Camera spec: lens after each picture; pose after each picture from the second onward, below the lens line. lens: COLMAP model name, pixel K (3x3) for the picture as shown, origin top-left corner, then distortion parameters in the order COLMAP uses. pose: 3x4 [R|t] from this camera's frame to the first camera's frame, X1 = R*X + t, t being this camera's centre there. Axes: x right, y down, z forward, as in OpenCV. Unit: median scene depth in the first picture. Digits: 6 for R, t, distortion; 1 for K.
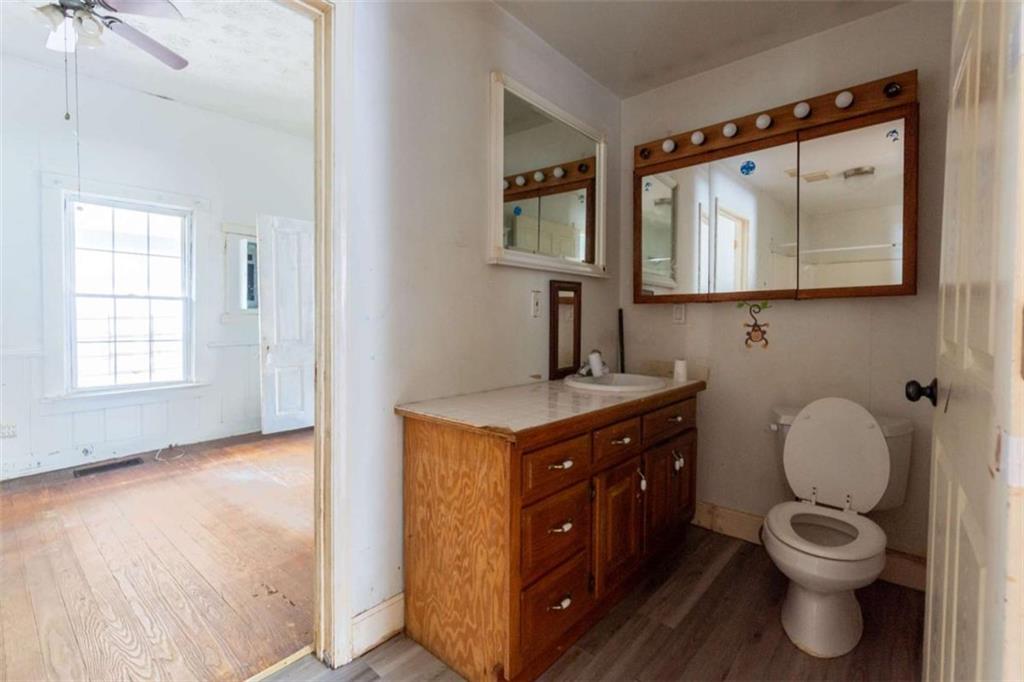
lens RADIAL K [[464.5, 0, 511.1], [0, 464.5, 332.5], [0, 0, 1]] dist [0.000245, 0.000177]
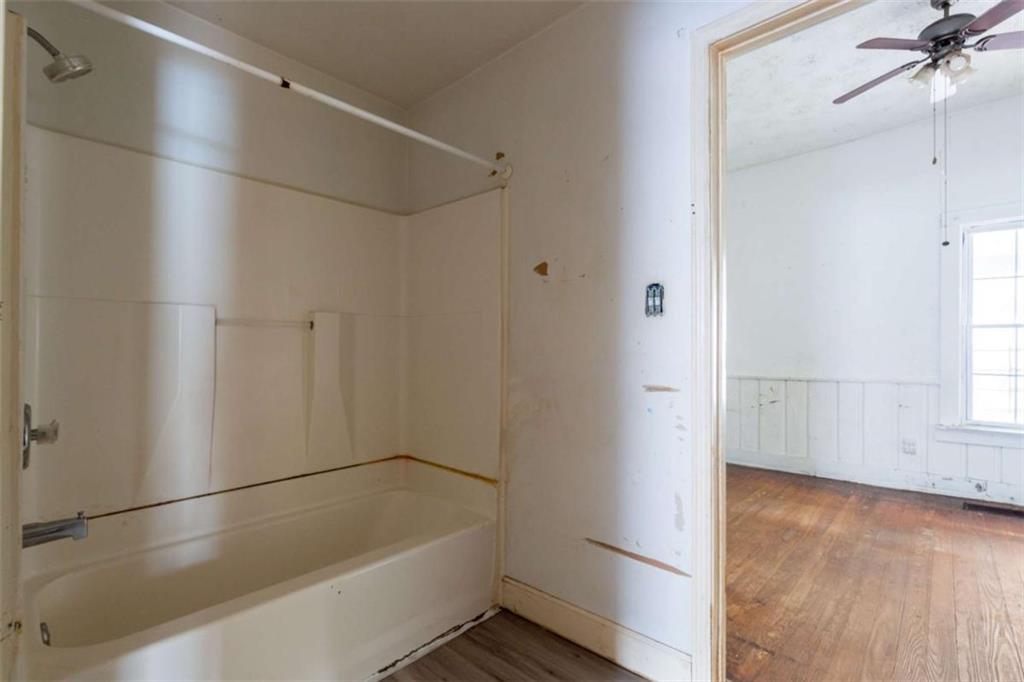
lens RADIAL K [[456.8, 0, 512.0], [0, 456.8, 341.0], [0, 0, 1]] dist [0.000322, 0.000126]
pose [[-0.032248, -0.013163, -0.999393, 0.084150], [-0.035407, 0.999301, -0.012019, -0.002500], [0.998853, 0.034998, -0.032692, 0.054106]]
